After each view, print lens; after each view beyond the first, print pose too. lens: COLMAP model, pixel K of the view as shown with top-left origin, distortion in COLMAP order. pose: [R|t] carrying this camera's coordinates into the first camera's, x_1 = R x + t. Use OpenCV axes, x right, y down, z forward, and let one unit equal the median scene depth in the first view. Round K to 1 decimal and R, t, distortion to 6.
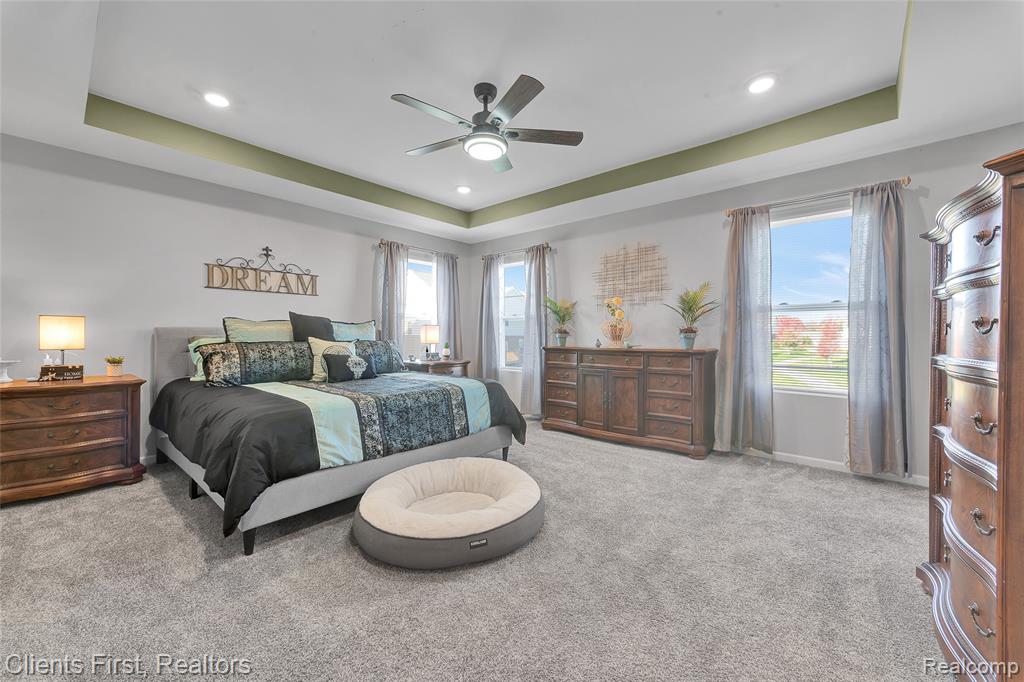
lens RADIAL K [[396.3, 0, 511.3], [0, 396.3, 337.5], [0, 0, 1]] dist [0.003111, 0.001408]
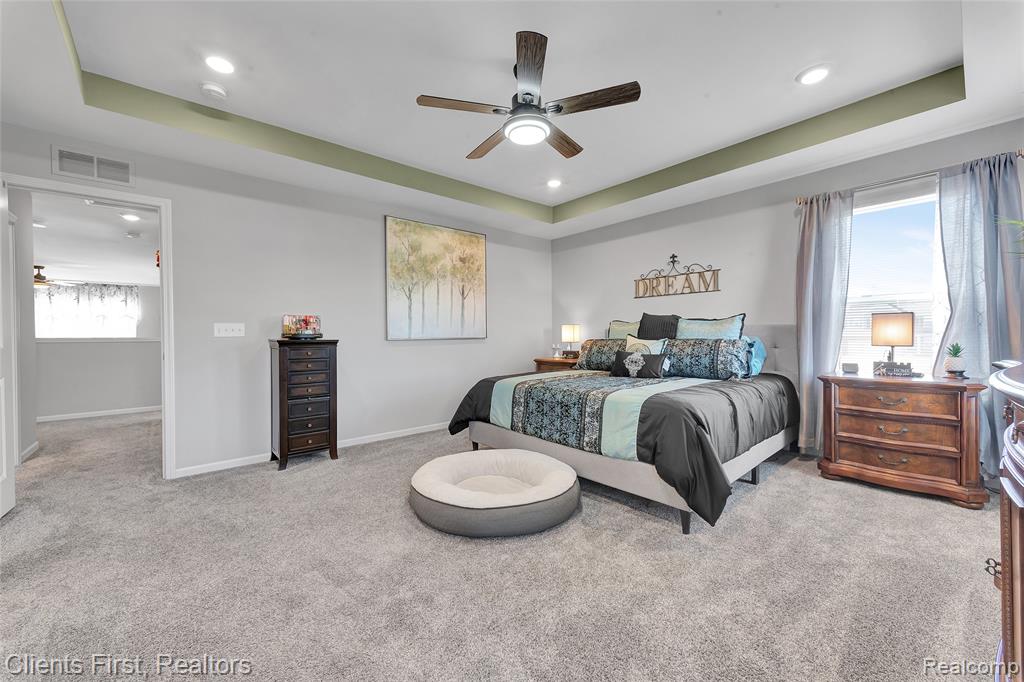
lens RADIAL K [[396.3, 0, 509.6], [0, 396.3, 338.0], [0, 0, 1]] dist [0.003111, 0.001408]
pose [[-0.116285, 0.004311, -0.993207, 0.584209], [0.000494, 0.999991, 0.004283, 0.001429], [0.993216, 0.000007, -0.116286, 0.727884]]
